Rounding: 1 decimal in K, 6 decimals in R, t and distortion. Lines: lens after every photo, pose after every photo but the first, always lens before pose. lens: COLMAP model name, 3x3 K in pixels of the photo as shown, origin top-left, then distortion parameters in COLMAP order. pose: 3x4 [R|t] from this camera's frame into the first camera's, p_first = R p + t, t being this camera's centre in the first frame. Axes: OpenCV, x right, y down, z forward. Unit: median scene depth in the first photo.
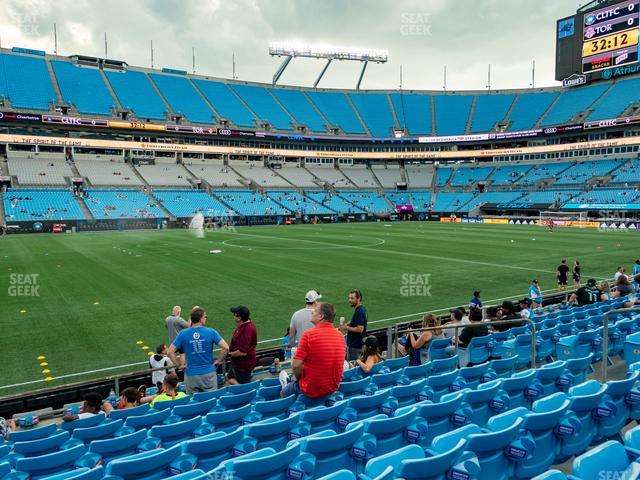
lens RADIAL K [[510.7, 0, 323.4], [0, 510.7, 232.1], [0, 0, 1]] dist [-0.039727, 0.074327]
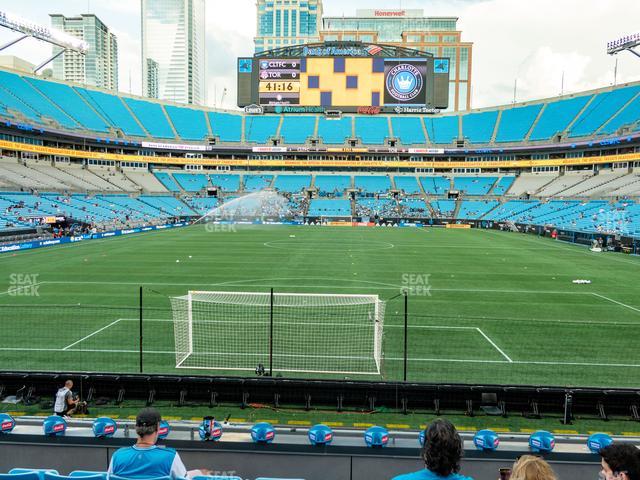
lens RADIAL K [[510.7, 0, 321.6], [0, 510.7, 237.3], [0, 0, 1]] dist [-0.039727, 0.074327]
pose [[0.598699, -0.045172, 0.799699, -0.438461], [0.033777, 0.998944, 0.031140, -0.015980], [-0.800261, 0.008368, 0.599593, 0.115671]]
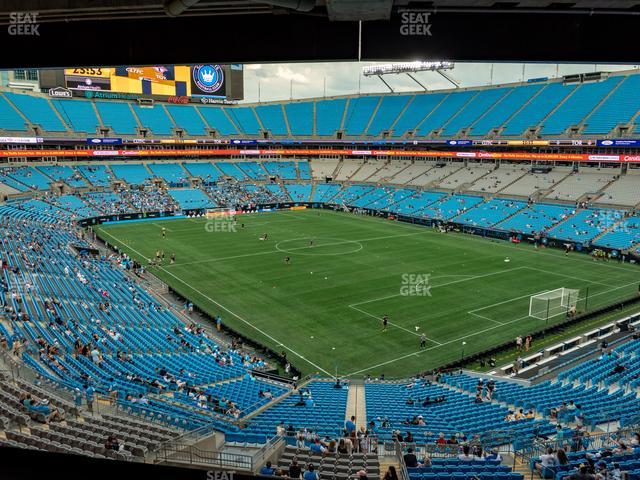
lens RADIAL K [[510.7, 0, 320.4], [0, 510.7, 247.0], [0, 0, 1]] dist [-0.039727, 0.074327]
pose [[-0.010397, -0.190780, 0.981578, -0.778017], [0.058474, 0.979835, 0.191060, -0.138807], [-0.998235, 0.059383, 0.000968, 0.420547]]
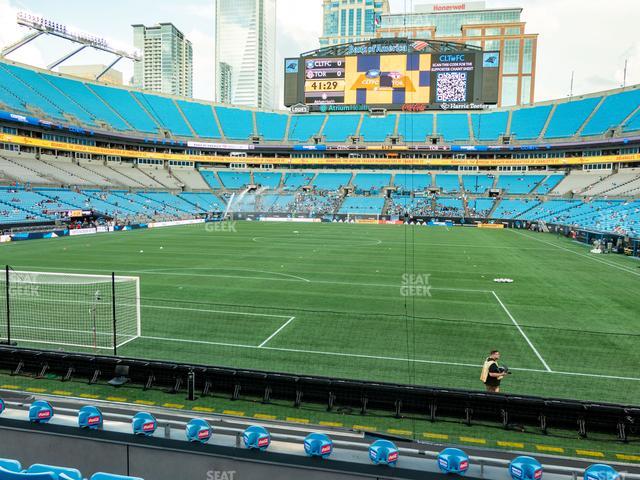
lens RADIAL K [[510.7, 0, 321.9], [0, 510.7, 237.3], [0, 0, 1]] dist [-0.039727, 0.074327]
pose [[0.715295, -0.034184, 0.697986, -0.381859], [0.020121, 0.999396, 0.028326, -0.010036], [-0.698533, -0.006217, 0.715551, 0.041673]]
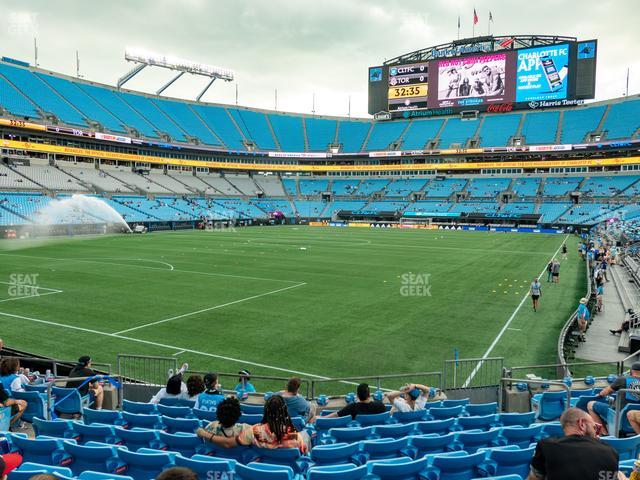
lens RADIAL K [[510.7, 0, 322.2], [0, 510.7, 235.0], [0, 0, 1]] dist [-0.039727, 0.074327]
pose [[0.881089, -0.013036, 0.472771, -0.266319], [0.013532, 0.999906, 0.002351, -0.000409], [-0.472757, 0.004326, 0.881182, -0.070432]]
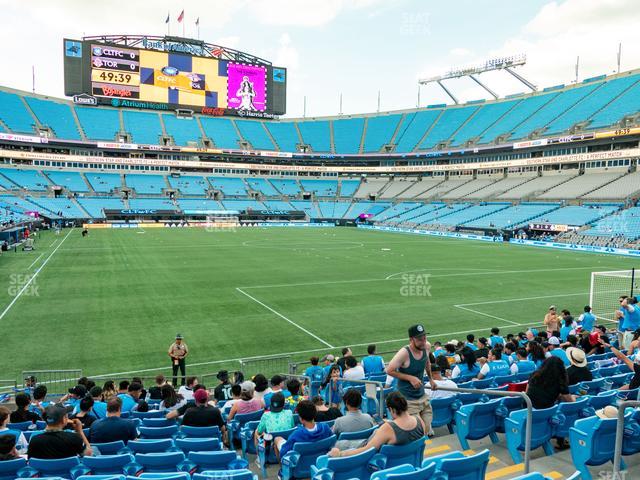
lens RADIAL K [[510.7, 0, 321.0], [0, 510.7, 236.4], [0, 0, 1]] dist [-0.039727, 0.074327]
pose [[0.170962, -0.055749, 0.983699, -0.562553], [0.044796, 0.997805, 0.048763, -0.025995], [-0.984259, 0.035729, 0.173084, 0.305714]]
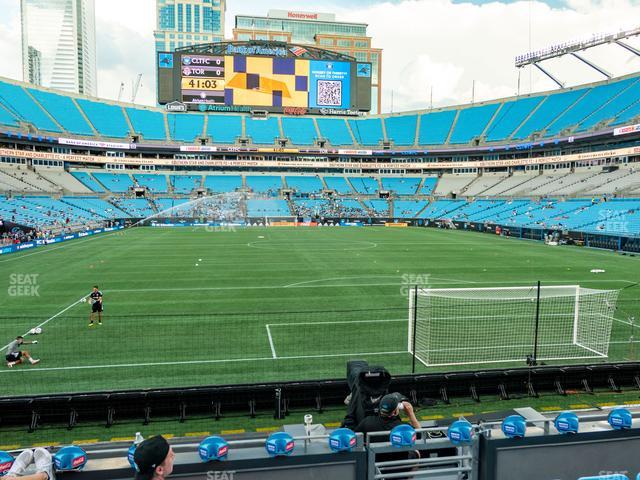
lens RADIAL K [[510.7, 0, 319.5], [0, 510.7, 239.2], [0, 0, 1]] dist [-0.039727, 0.074327]
pose [[0.419798, -0.057947, 0.905766, -0.486983], [0.047597, 0.997992, 0.041787, -0.018982], [-0.906368, 0.025570, 0.421714, 0.195649]]
